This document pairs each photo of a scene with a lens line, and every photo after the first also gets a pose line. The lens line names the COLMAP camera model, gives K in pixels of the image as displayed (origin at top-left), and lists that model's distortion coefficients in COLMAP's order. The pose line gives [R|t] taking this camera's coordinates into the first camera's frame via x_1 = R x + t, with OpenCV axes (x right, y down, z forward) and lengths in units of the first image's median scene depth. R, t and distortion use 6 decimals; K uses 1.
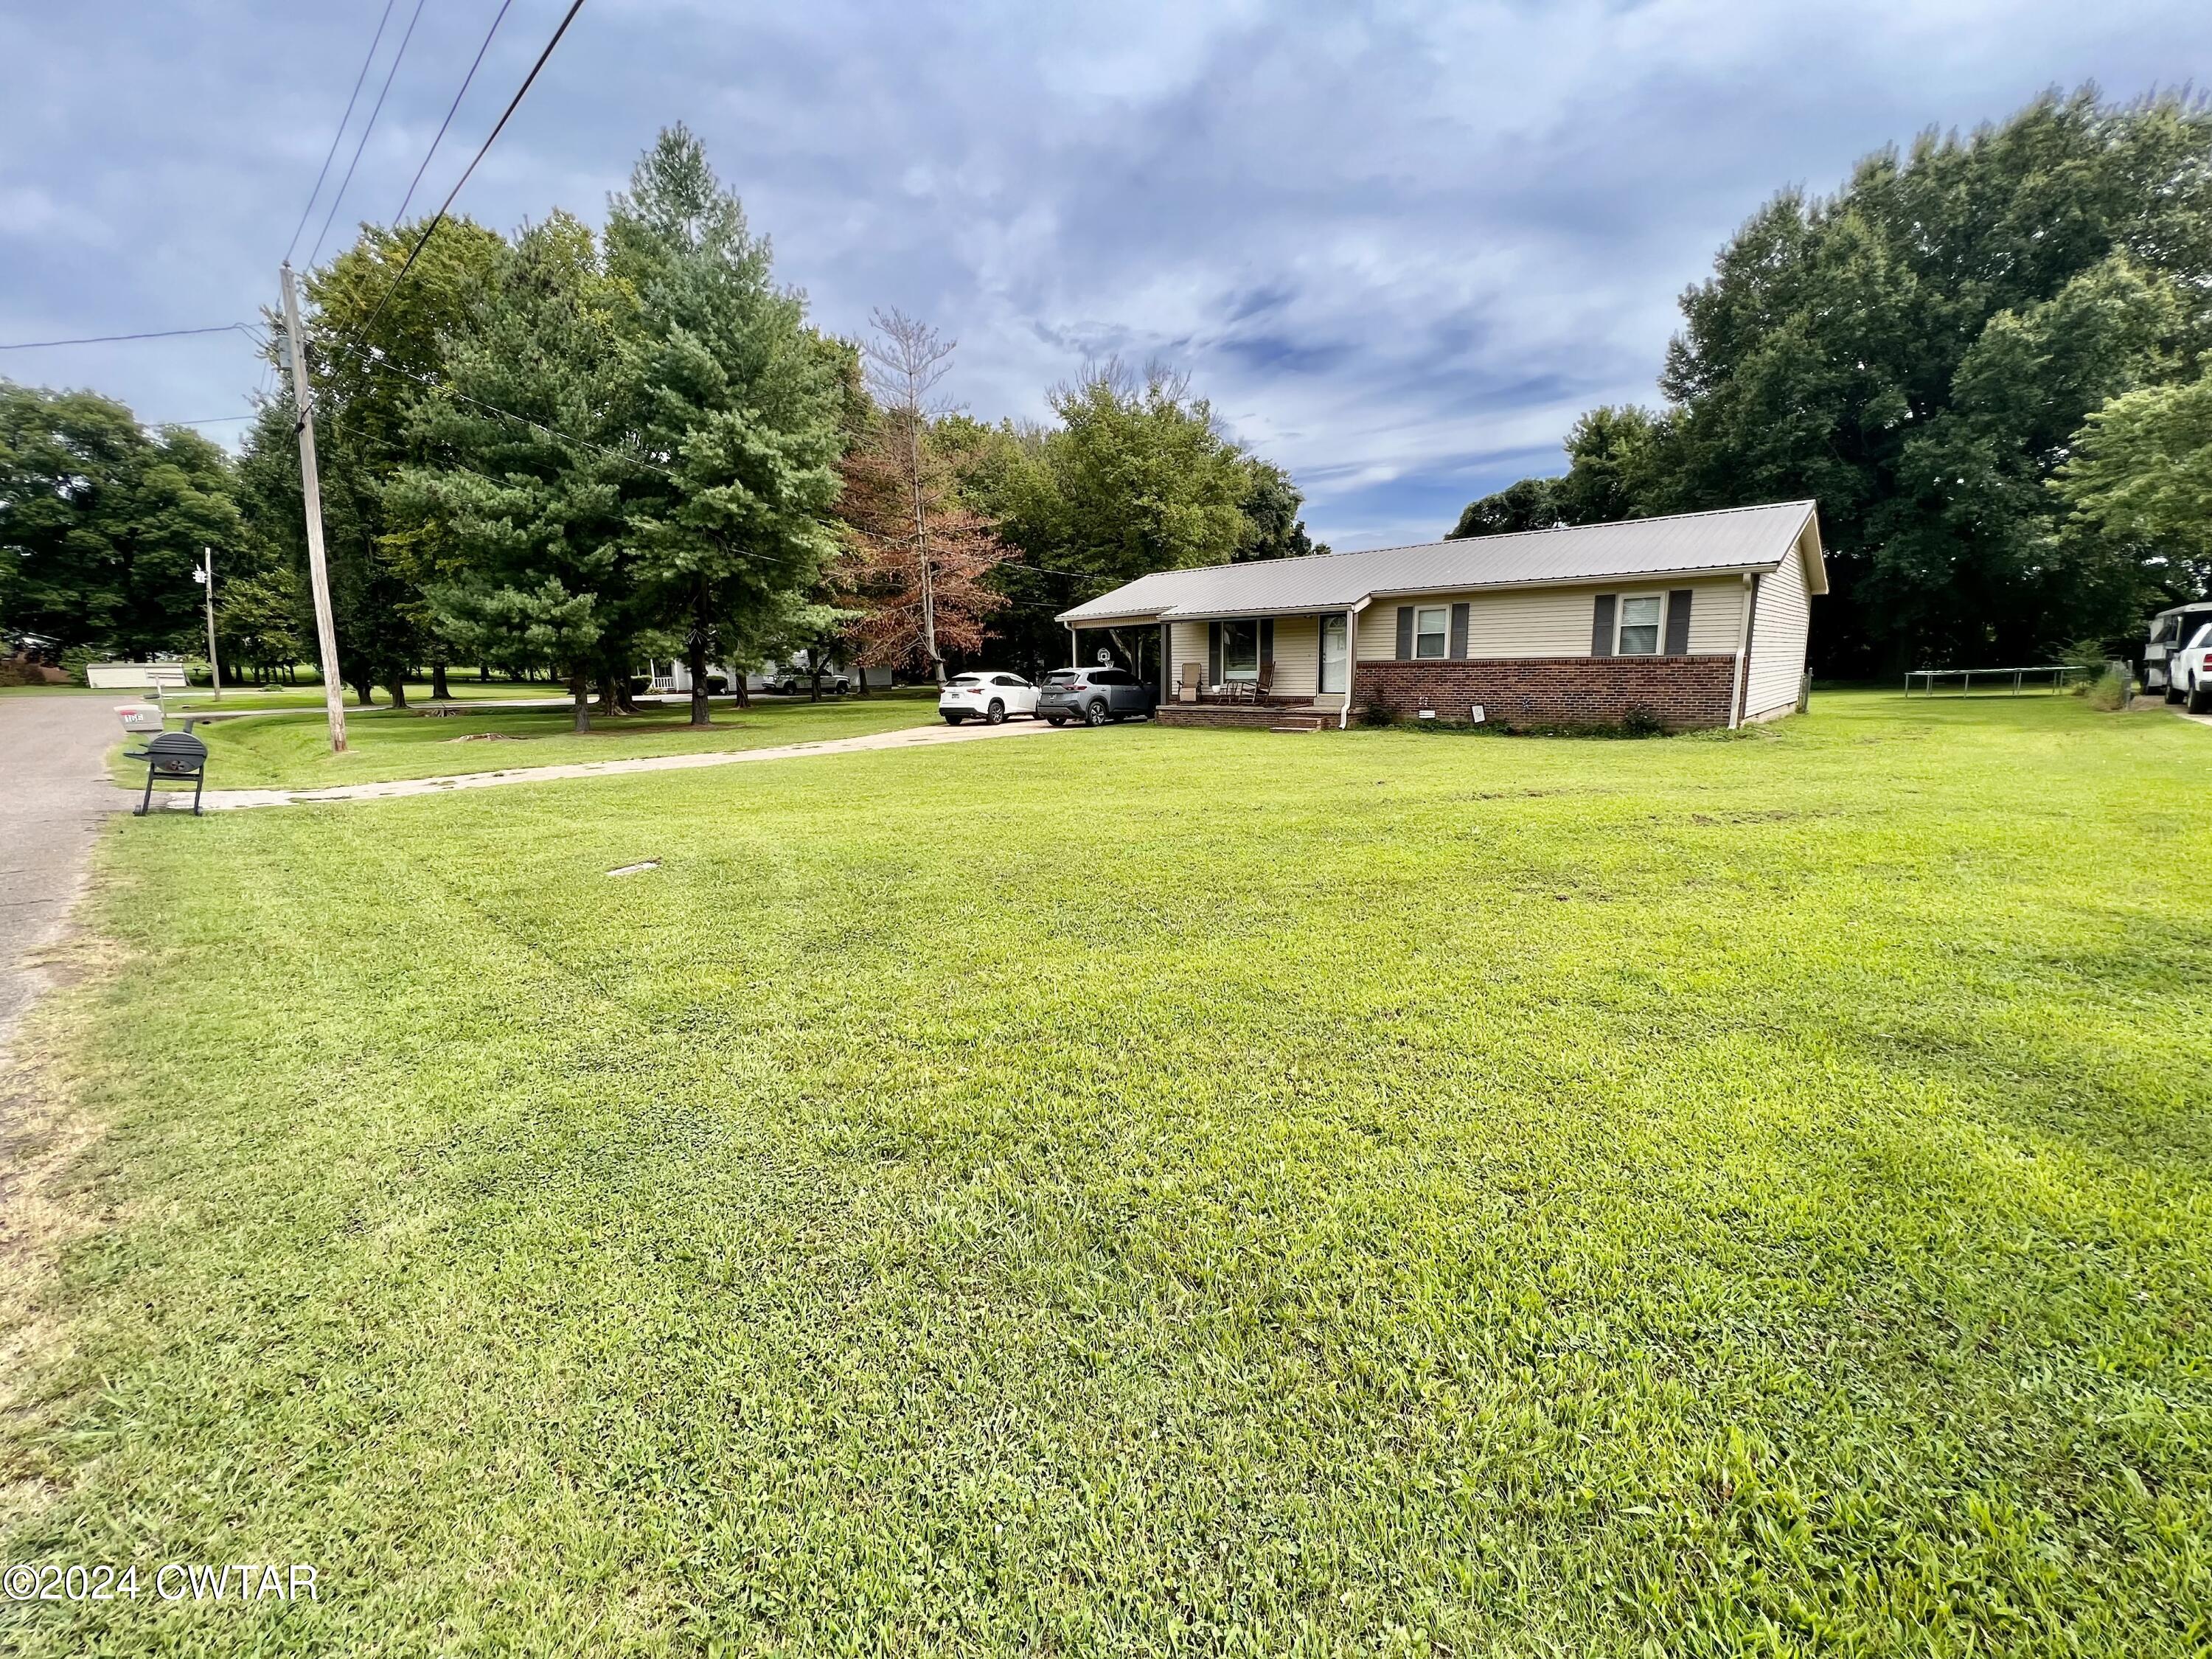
lens RADIAL K [[902.6, 0, 1102.5], [0, 902.6, 828.8], [0, 0, 1]] dist [0.007482, -0.000937]
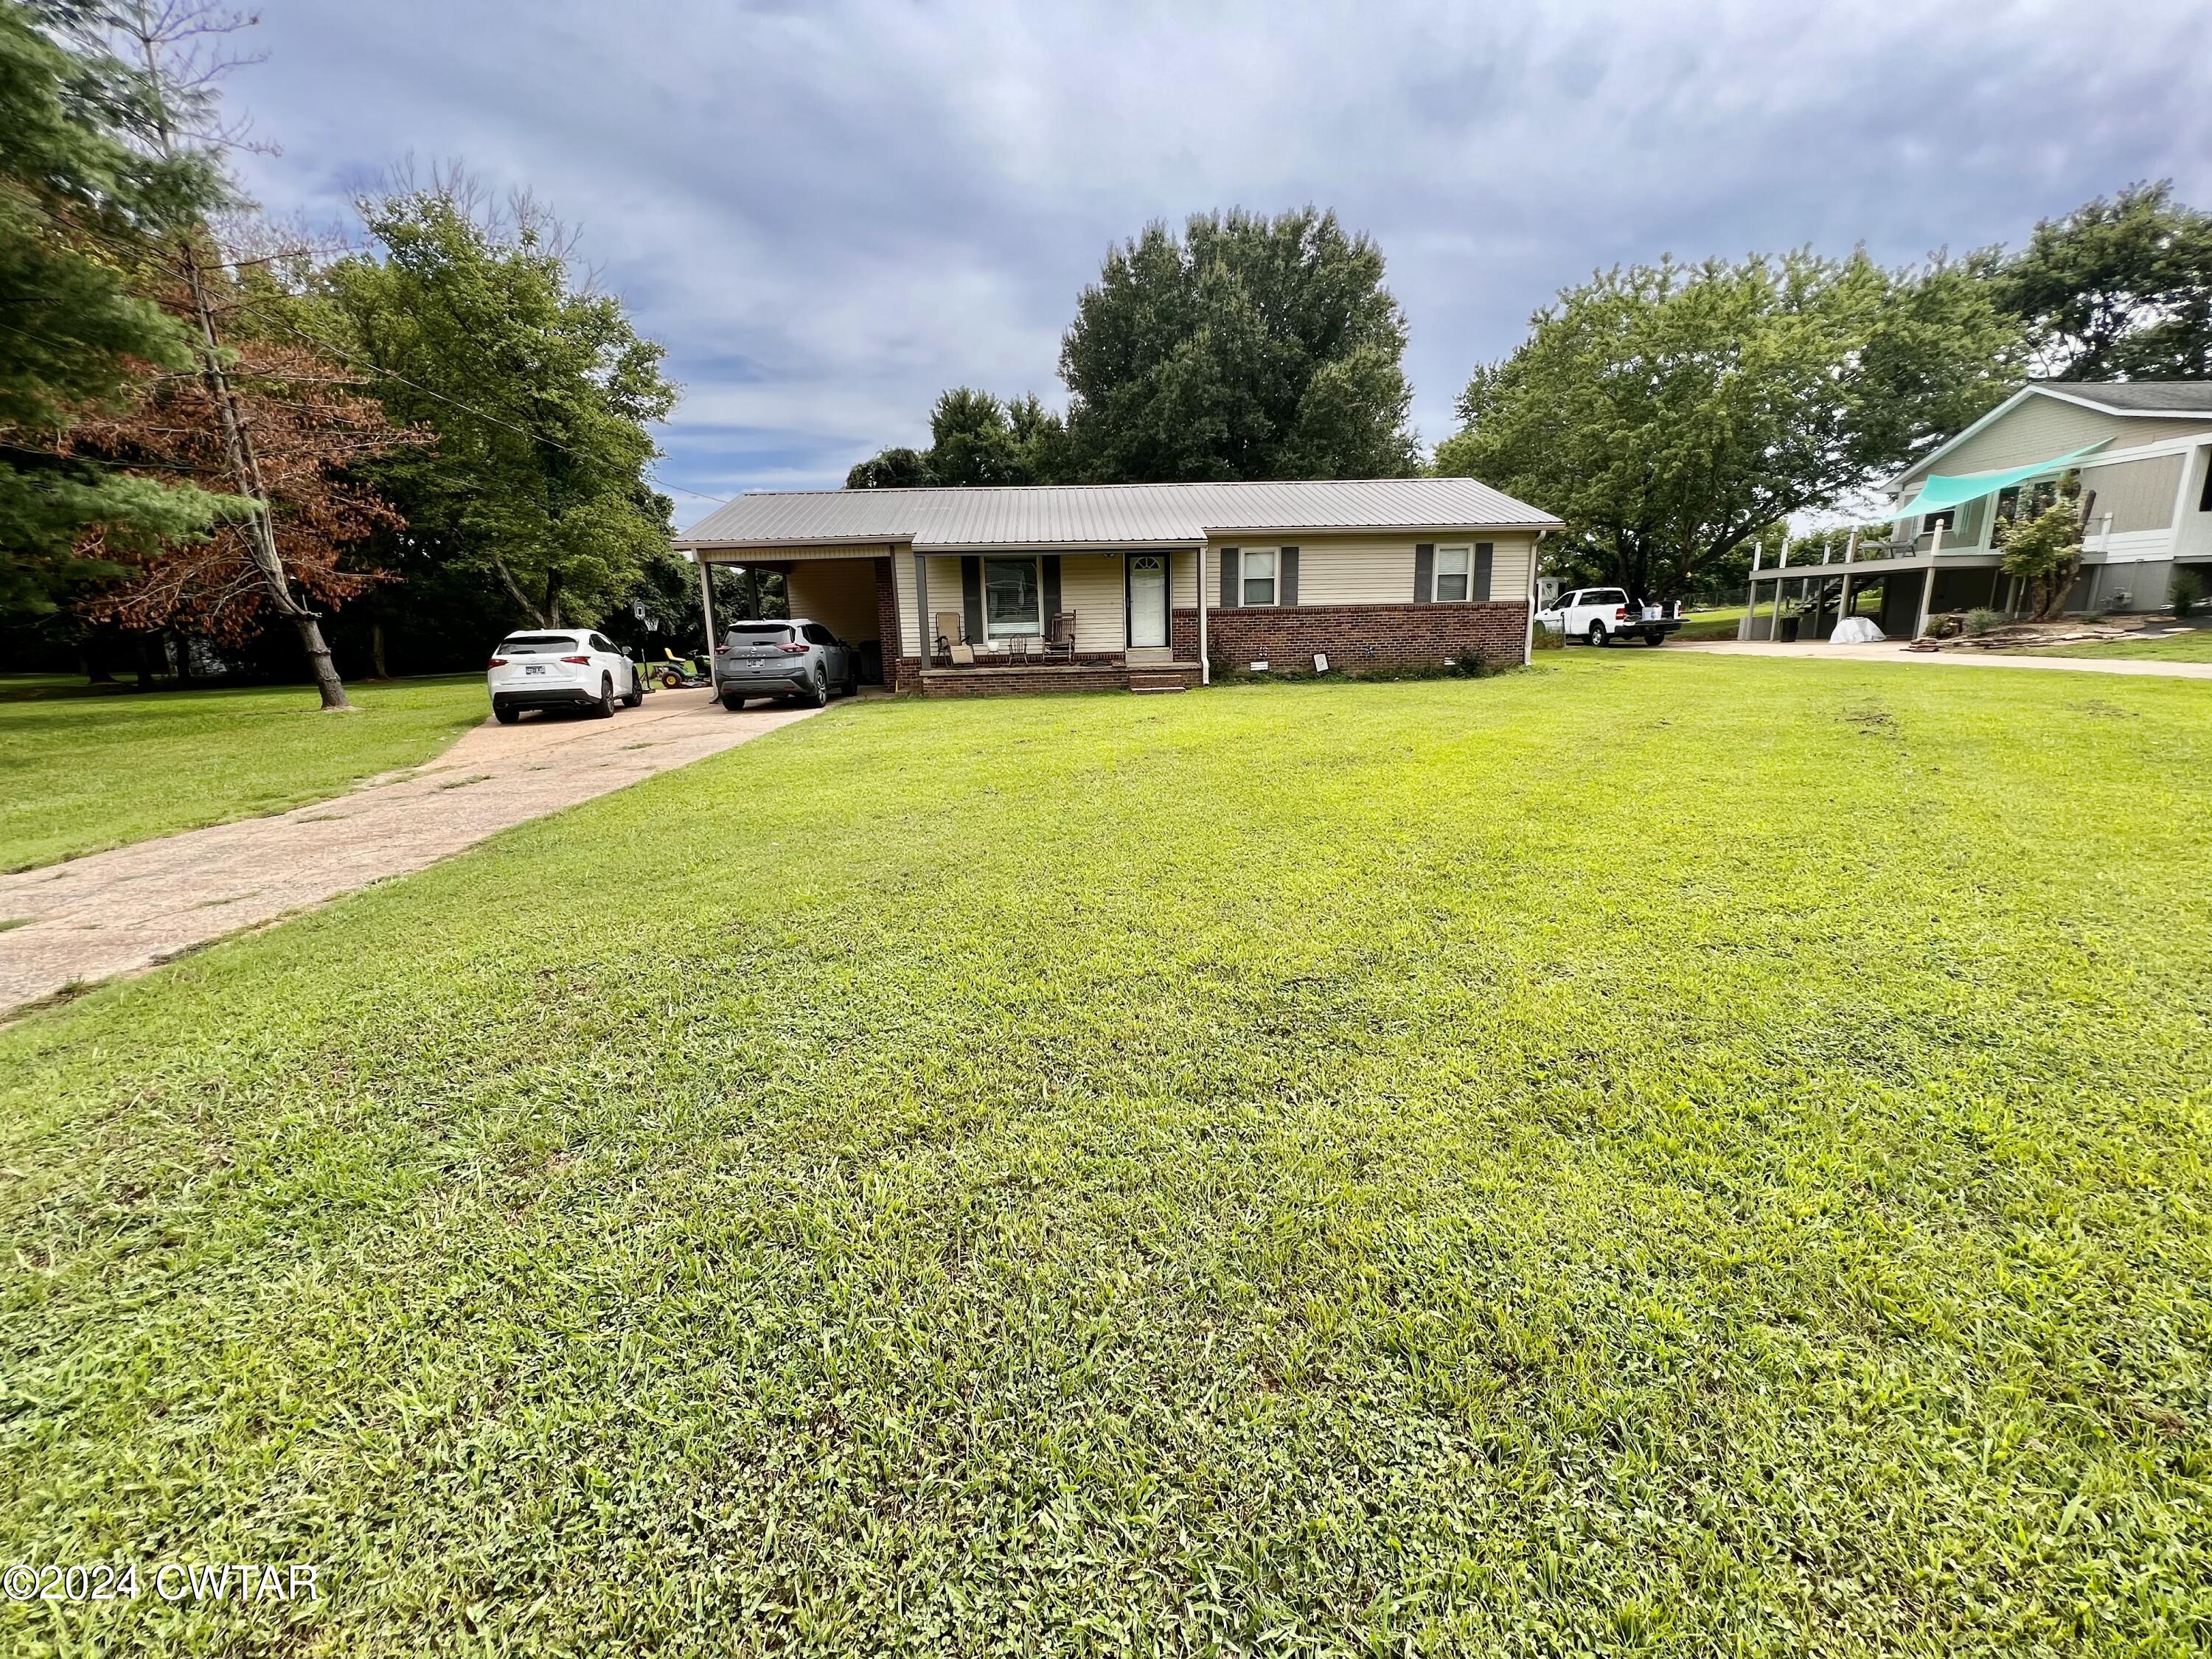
lens RADIAL K [[902.6, 0, 1098.2], [0, 902.6, 827.3], [0, 0, 1]] dist [0.007482, -0.000937]
pose [[0.698673, -0.154577, 0.698543, -0.410392], [0.139081, 0.987099, 0.079322, -0.056121], [-0.701793, 0.041734, 0.711158, 0.434958]]
